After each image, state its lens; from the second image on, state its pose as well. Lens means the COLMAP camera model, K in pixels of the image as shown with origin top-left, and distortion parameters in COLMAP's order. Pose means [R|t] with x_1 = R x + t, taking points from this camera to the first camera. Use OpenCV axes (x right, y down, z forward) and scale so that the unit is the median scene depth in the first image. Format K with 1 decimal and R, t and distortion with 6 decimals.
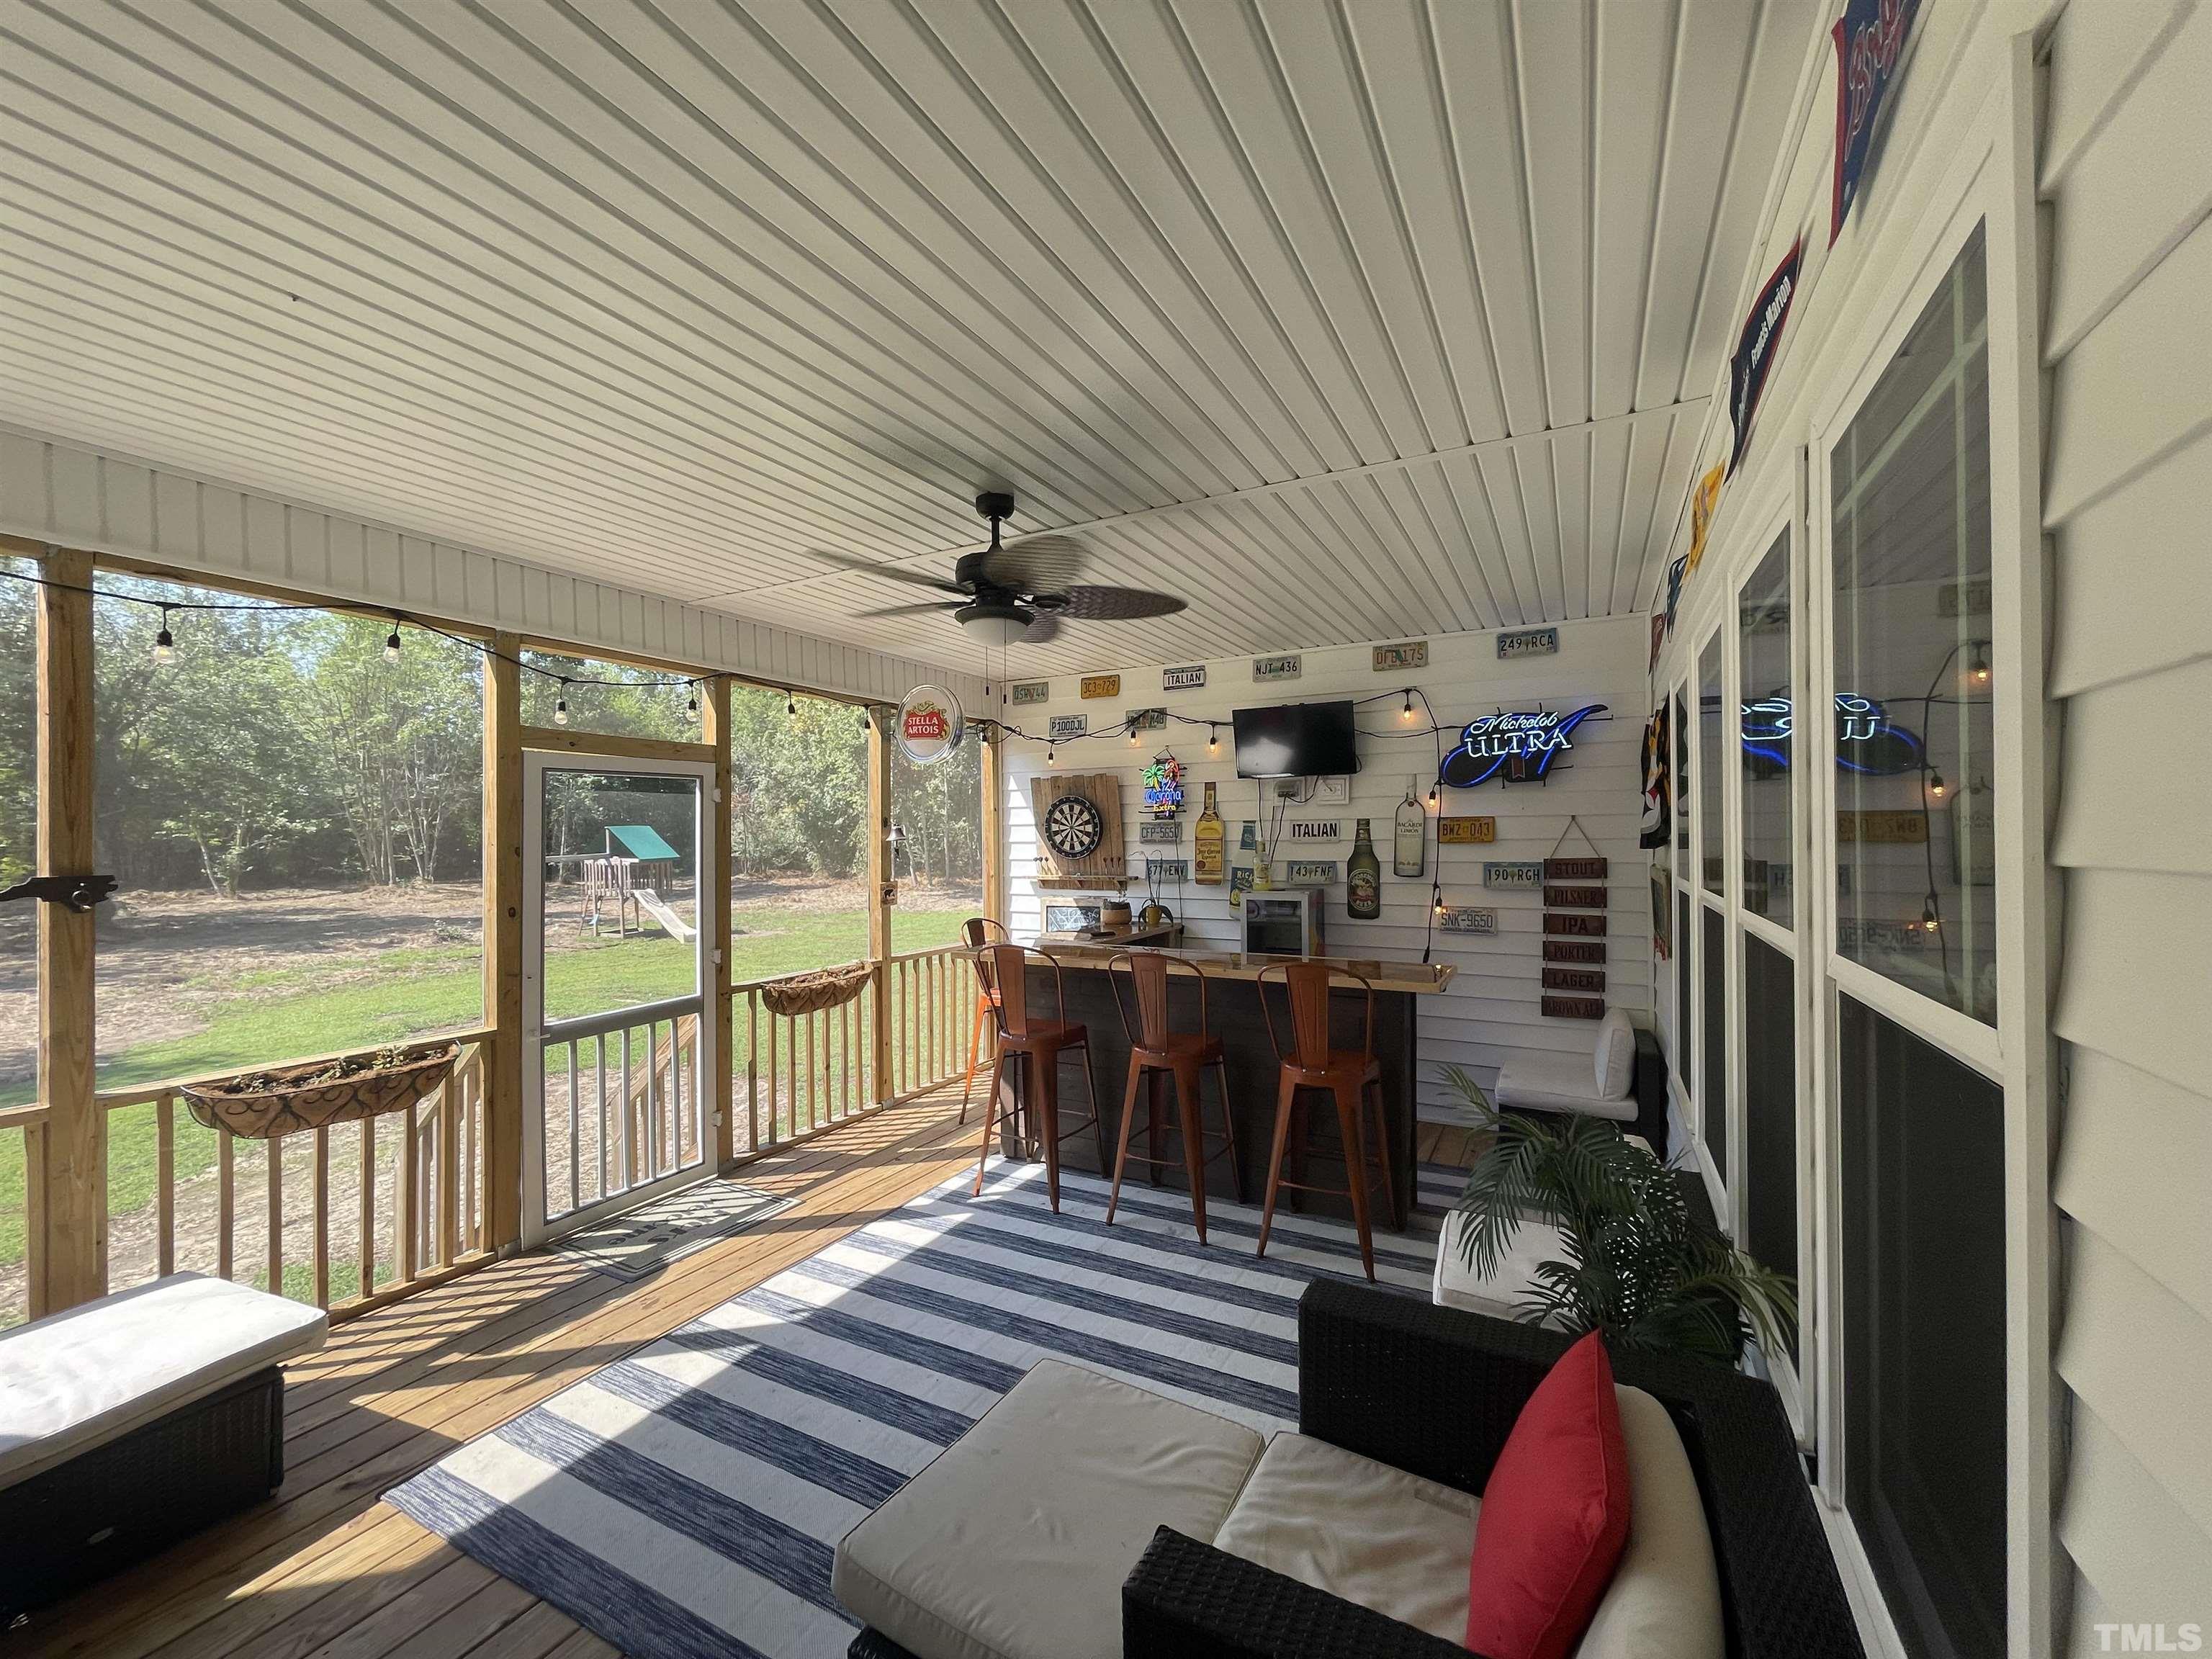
lens RADIAL K [[893.7, 0, 1103.6], [0, 893.7, 834.9], [0, 0, 1]] dist [-0.000143, -0.000308]
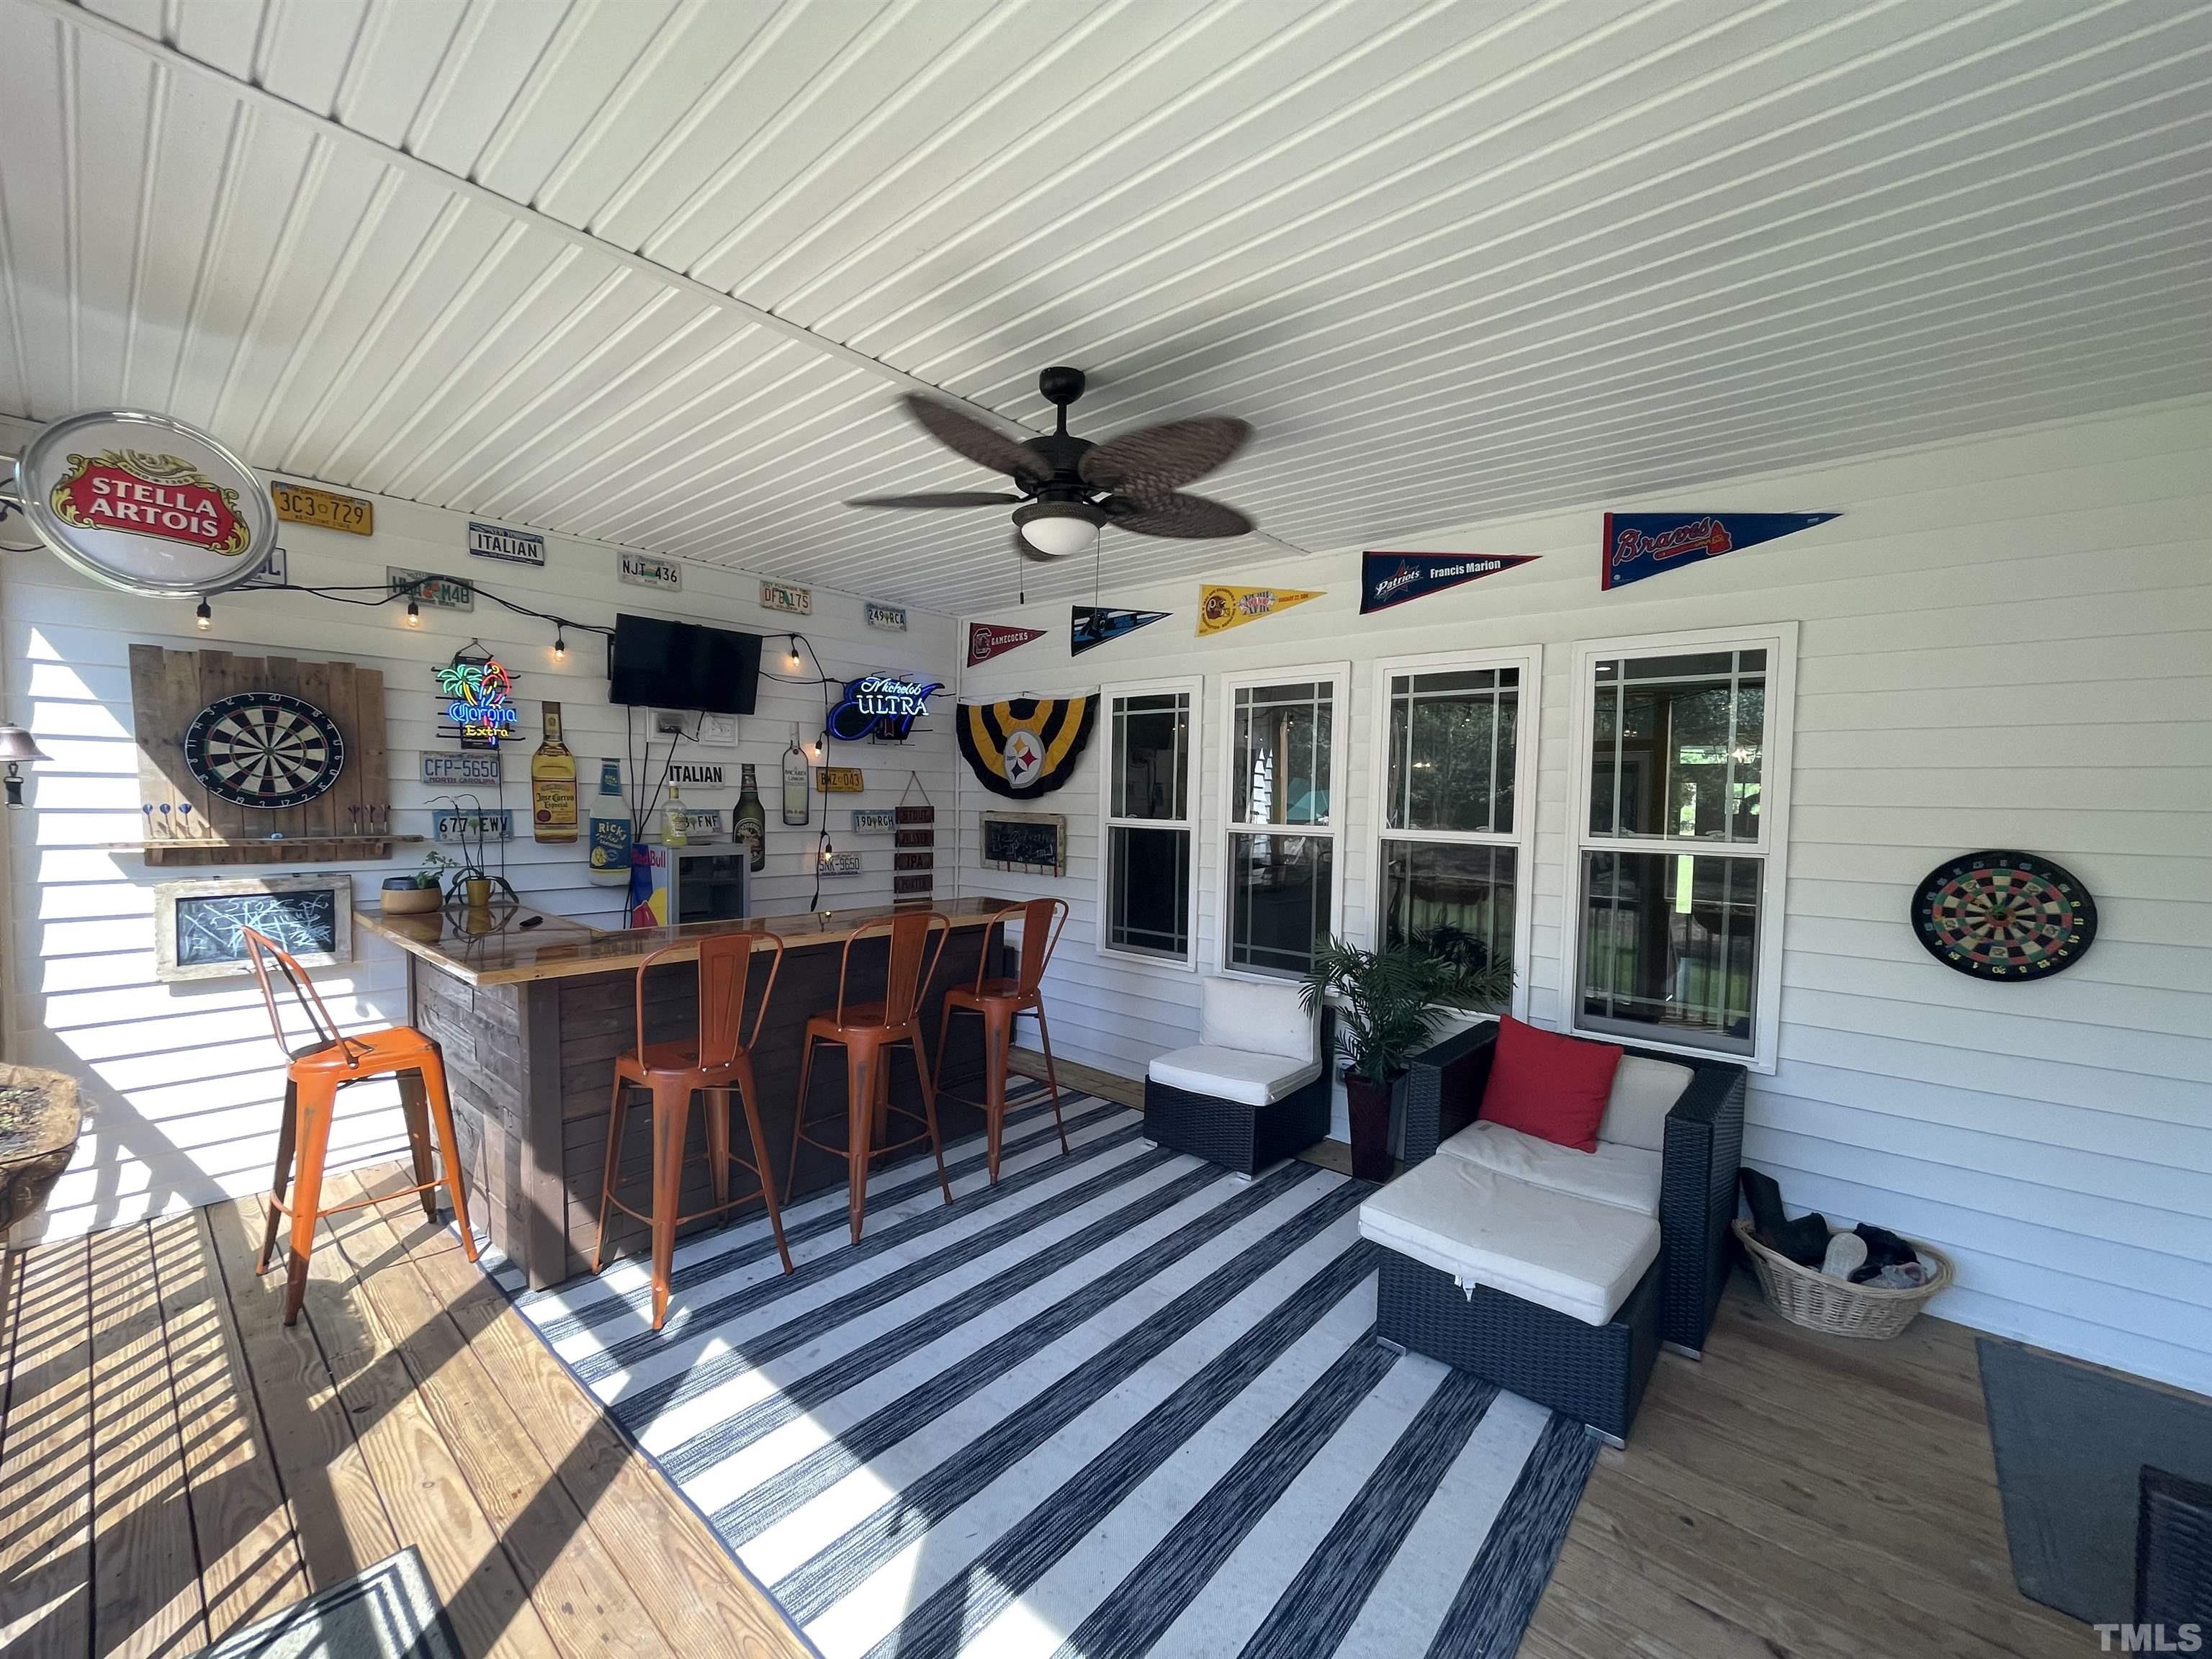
lens RADIAL K [[893.7, 0, 1103.6], [0, 893.7, 834.9], [0, 0, 1]] dist [-0.000143, -0.000308]
pose [[0.225310, -0.030272, 0.973817, -0.539502], [-0.023910, 0.999044, 0.036588, 0.012927], [-0.973994, -0.031527, 0.224371, 0.435202]]
